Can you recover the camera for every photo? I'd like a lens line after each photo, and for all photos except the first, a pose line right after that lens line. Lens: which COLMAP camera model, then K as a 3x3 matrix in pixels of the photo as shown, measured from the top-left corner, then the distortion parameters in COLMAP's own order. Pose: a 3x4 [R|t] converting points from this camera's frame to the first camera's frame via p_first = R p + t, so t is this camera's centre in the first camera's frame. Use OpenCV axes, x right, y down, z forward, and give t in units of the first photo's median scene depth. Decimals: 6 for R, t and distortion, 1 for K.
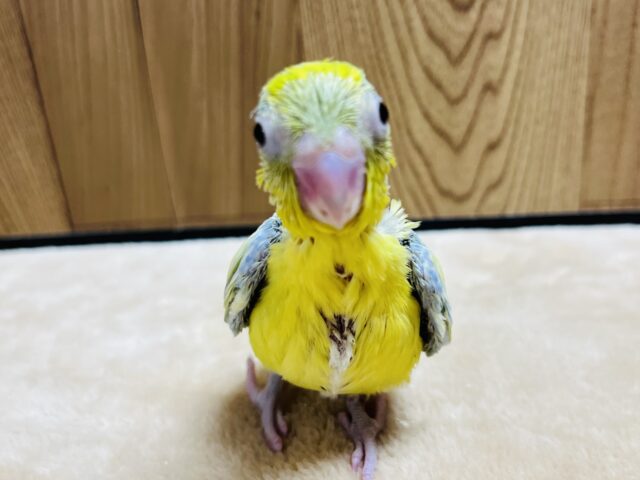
lens RADIAL K [[679.0, 0, 321.8], [0, 679.0, 242.9], [0, 0, 1]] dist [-0.018600, 0.000000]
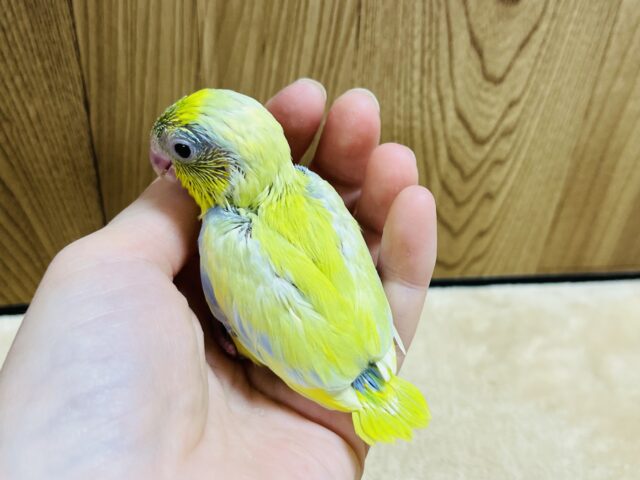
lens RADIAL K [[741.1, 0, 319.9], [0, 741.1, 245.2], [0, 0, 1]] dist [-0.024924, 0.000000]
pose [[0.967808, -0.032205, 0.249619, -0.390530], [-0.036087, 0.963777, 0.264257, -0.484537], [-0.249087, -0.264758, 0.931589, -0.210203]]
